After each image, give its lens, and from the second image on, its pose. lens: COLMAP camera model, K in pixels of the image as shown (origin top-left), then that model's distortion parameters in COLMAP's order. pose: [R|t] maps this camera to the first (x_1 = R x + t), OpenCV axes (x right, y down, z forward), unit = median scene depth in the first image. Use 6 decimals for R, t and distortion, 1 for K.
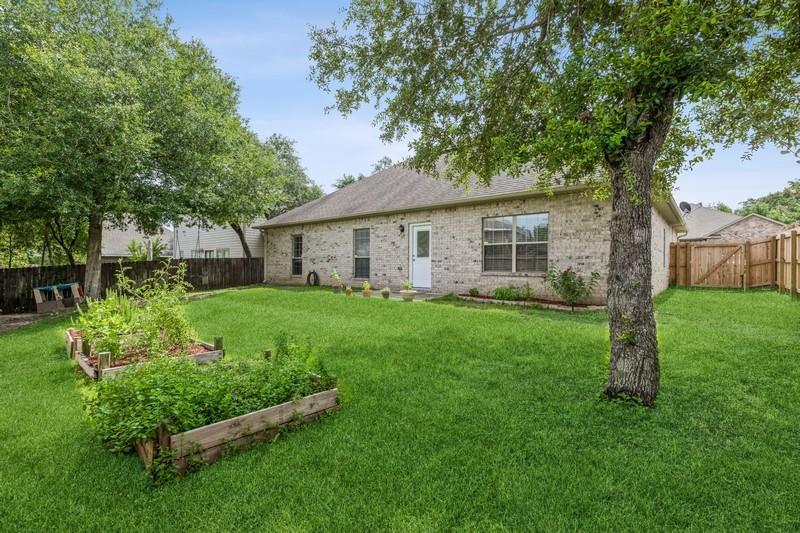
lens RADIAL K [[359.7, 0, 400.5], [0, 359.7, 269.2], [0, 0, 1]] dist [0.003022, -0.000523]
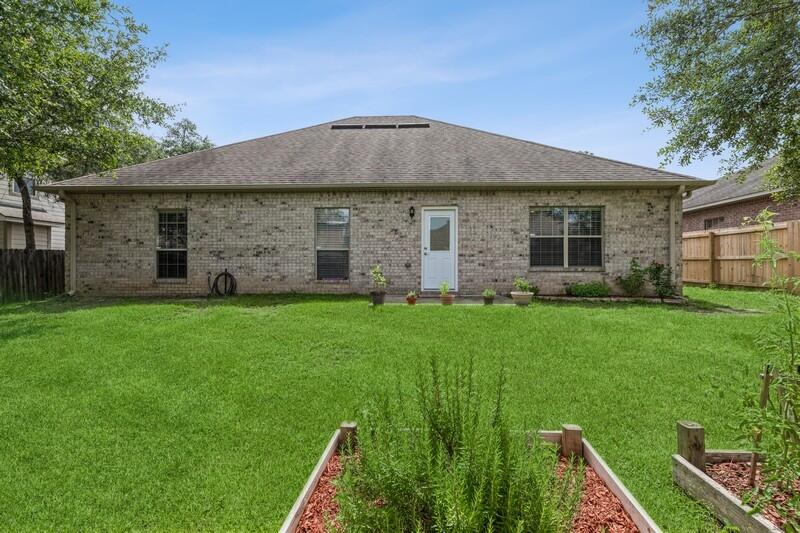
lens RADIAL K [[359.7, 0, 400.3], [0, 359.7, 268.9], [0, 0, 1]] dist [0.003022, -0.000523]
pose [[0.782794, -0.008694, 0.622221, -0.513319], [0.011655, 0.999932, -0.000691, 0.006771], [-0.622172, 0.007793, 0.782842, 0.455843]]
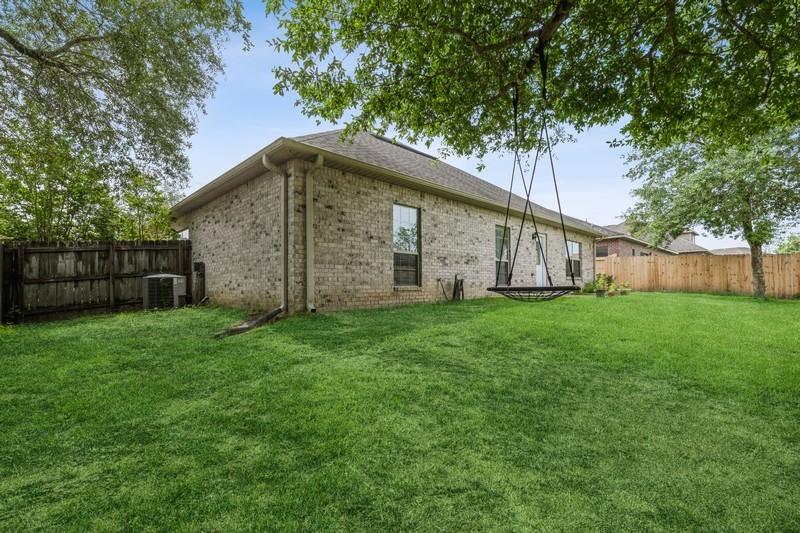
lens RADIAL K [[359.7, 0, 399.7], [0, 359.7, 271.3], [0, 0, 1]] dist [0.003022, -0.000523]
pose [[0.080303, 0.009335, 0.996727, -1.129588], [-0.004745, 0.999948, -0.008983, 0.000274], [-0.996759, -0.004008, 0.080343, 1.384195]]
